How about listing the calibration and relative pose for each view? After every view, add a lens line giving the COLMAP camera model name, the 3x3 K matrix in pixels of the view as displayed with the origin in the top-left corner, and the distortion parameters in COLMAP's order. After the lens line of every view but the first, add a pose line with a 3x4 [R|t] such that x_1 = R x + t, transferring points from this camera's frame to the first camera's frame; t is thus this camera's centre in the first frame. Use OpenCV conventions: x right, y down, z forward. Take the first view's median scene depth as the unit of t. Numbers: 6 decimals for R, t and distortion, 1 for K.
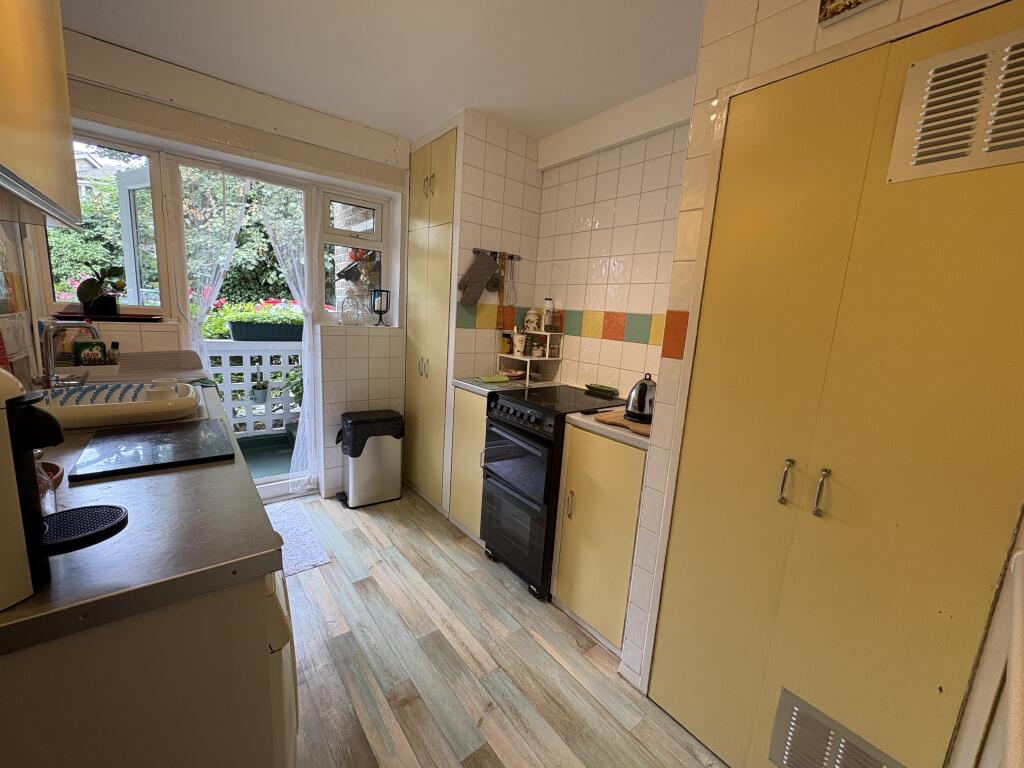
lens RADIAL K [[408.7, 0, 510.8], [0, 408.7, 382.9], [0, 0, 1]] dist [0.001356, -0.000288]
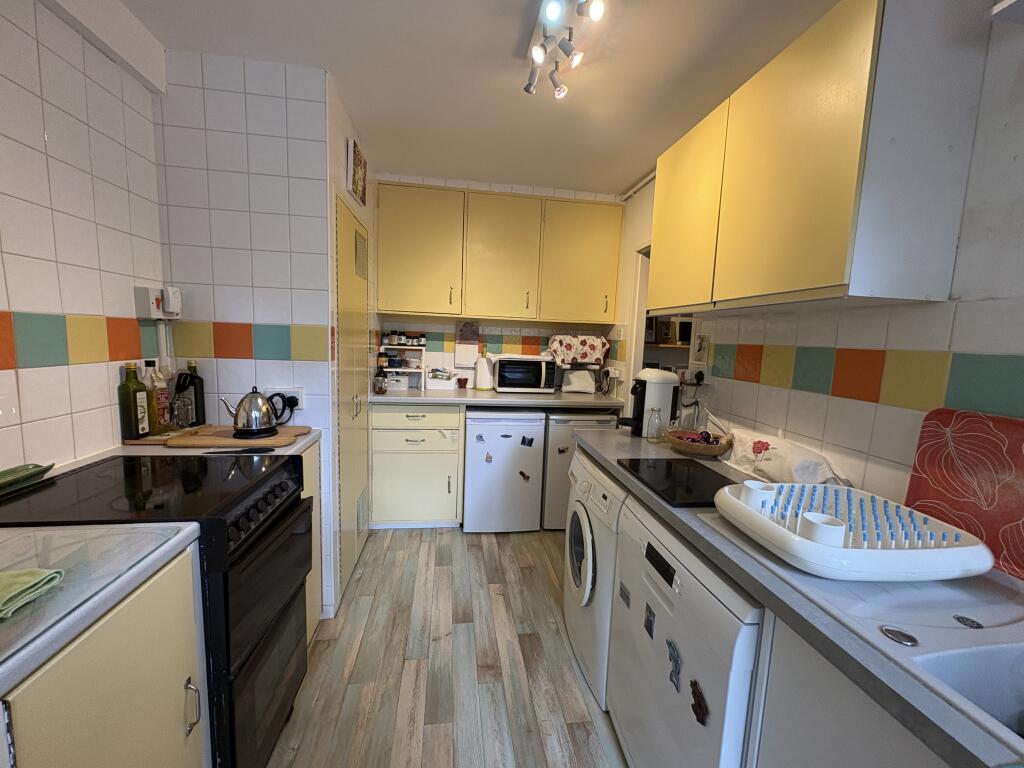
lens RADIAL K [[408.7, 0, 512.6], [0, 408.7, 384.0], [0, 0, 1]] dist [0.001356, -0.000288]
pose [[-0.860795, -0.152758, 0.485487, -0.762030], [-0.004913, 0.956344, 0.292202, -0.365774], [-0.508928, 0.249141, -0.823966, 1.722265]]
